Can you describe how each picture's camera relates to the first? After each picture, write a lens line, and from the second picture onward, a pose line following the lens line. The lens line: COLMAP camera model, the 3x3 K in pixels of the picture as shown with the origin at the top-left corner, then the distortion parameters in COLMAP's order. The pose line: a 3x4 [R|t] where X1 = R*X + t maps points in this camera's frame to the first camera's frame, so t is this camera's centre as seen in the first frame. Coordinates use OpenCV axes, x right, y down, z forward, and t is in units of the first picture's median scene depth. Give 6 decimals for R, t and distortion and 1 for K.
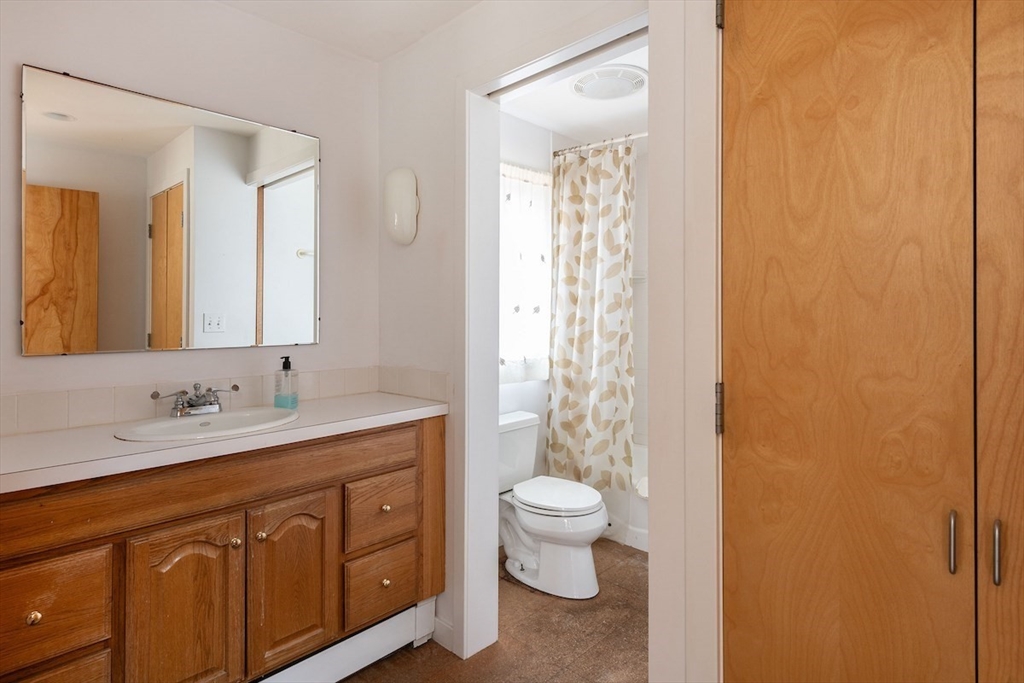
lens RADIAL K [[523.4, 0, 512.1], [0, 523.4, 336.7], [0, 0, 1]] dist [0.001731, -0.000417]
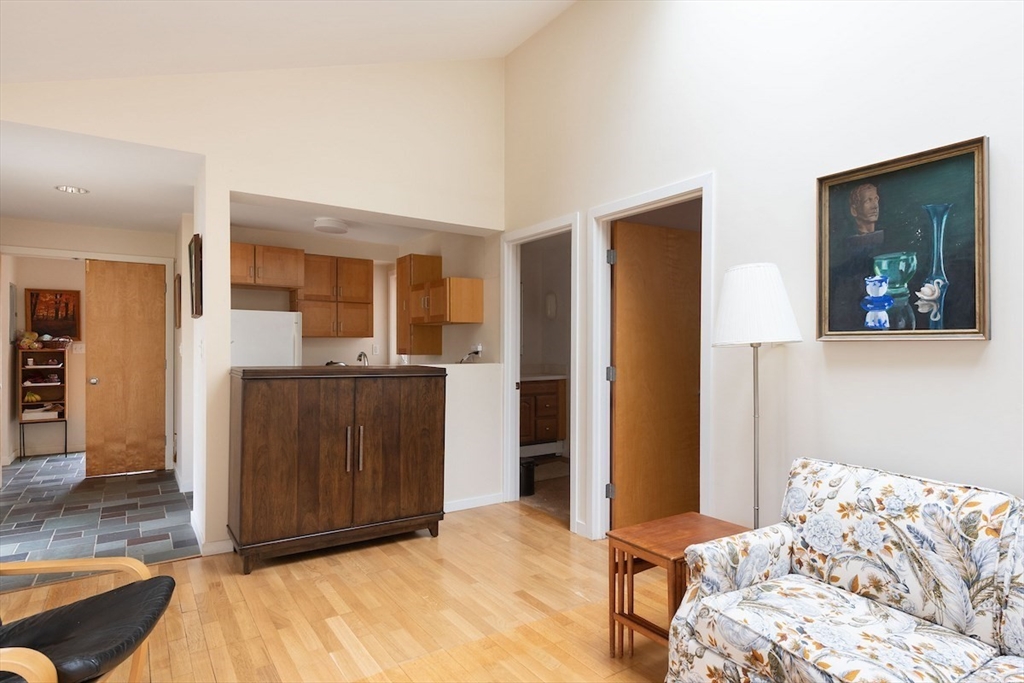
lens RADIAL K [[562.6, 0, 511.7], [0, 562.6, 347.1], [0, 0, 1]] dist [0.016885, -0.001016]
pose [[0.972181, -0.002111, -0.234222, 0.361389], [0.000558, 0.999977, -0.006695, -0.006997], [0.234231, 0.006378, 0.972160, -2.452608]]
